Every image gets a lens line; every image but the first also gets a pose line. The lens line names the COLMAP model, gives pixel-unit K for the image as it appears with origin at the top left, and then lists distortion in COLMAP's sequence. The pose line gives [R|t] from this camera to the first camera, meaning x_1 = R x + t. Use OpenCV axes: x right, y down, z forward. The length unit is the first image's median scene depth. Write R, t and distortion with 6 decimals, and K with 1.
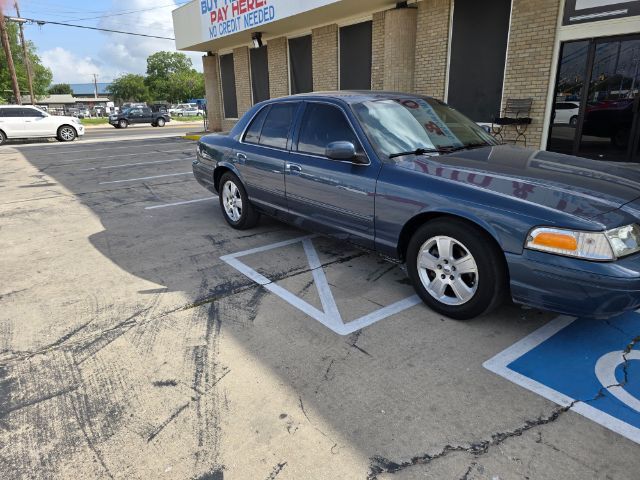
lens RADIAL K [[429.9, 0, 313.5], [0, 429.9, 245.3], [0, 0, 1]] dist [0.033754, -0.033057]
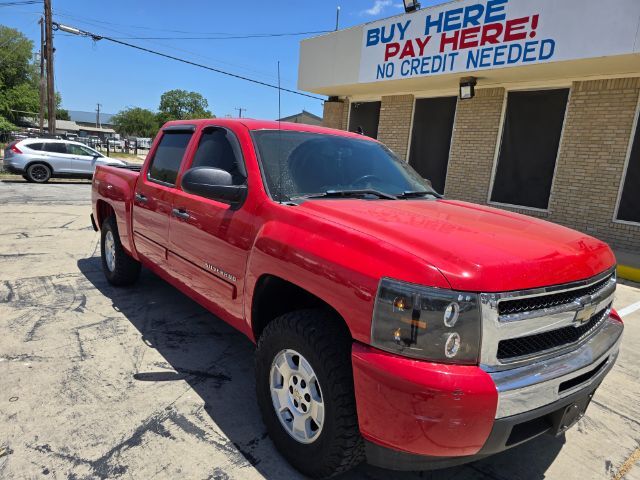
lens RADIAL K [[429.9, 0, 318.4], [0, 429.9, 241.7], [0, 0, 1]] dist [0.033754, -0.033057]
pose [[0.993584, 0.096464, 0.059043, -0.161151], [-0.088657, 0.988442, -0.122975, -0.053243], [-0.070223, 0.116951, 0.990652, 0.152275]]
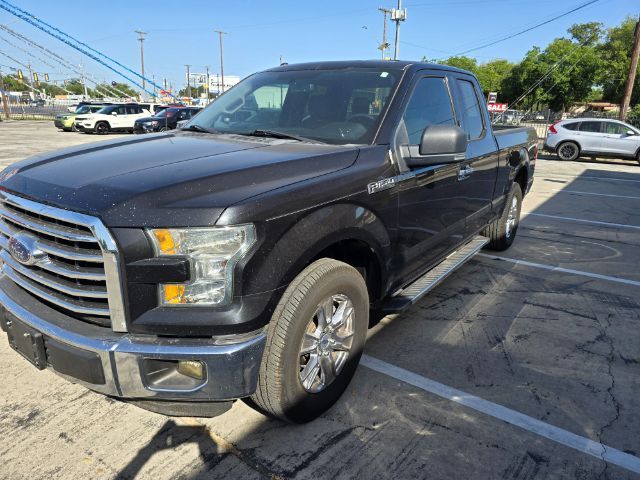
lens RADIAL K [[429.3, 0, 325.5], [0, 429.3, 233.8], [0, 0, 1]] dist [0.028004, -0.020688]
pose [[0.298102, 0.290392, -0.909290, -0.050947], [-0.322551, 0.927211, 0.190371, -0.072176], [0.898385, 0.236543, 0.370069, 0.210672]]
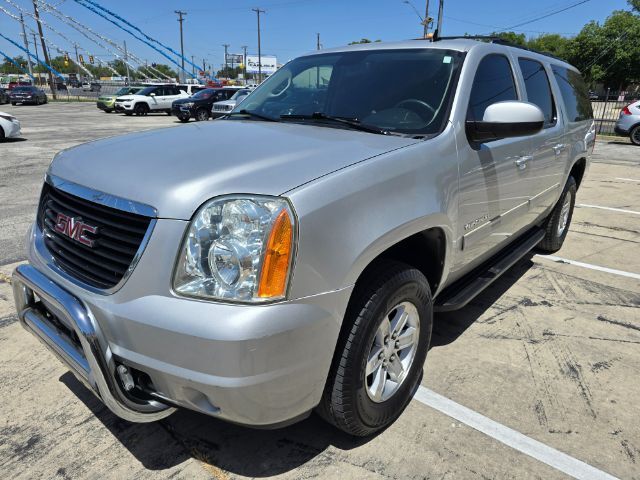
lens RADIAL K [[429.9, 0, 322.3], [0, 429.9, 235.7], [0, 0, 1]] dist [0.033754, -0.033057]
pose [[0.212858, 0.337339, -0.917003, -0.062478], [-0.323059, 0.910025, 0.259783, -0.072639], [0.922130, 0.240949, 0.302687, 0.212959]]
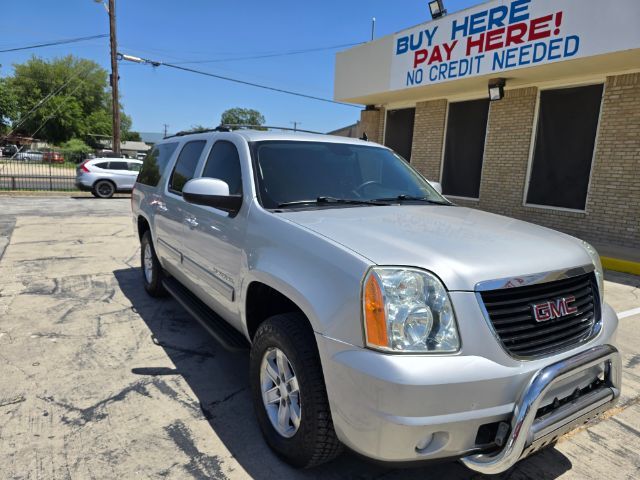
lens RADIAL K [[429.9, 0, 318.4], [0, 429.9, 246.5], [0, 0, 1]] dist [0.033754, -0.033057]
pose [[0.993317, 0.085629, -0.077383, -0.140825], [-0.094830, 0.987699, -0.124333, -0.049847], [0.065784, 0.130840, 0.989218, 0.142143]]
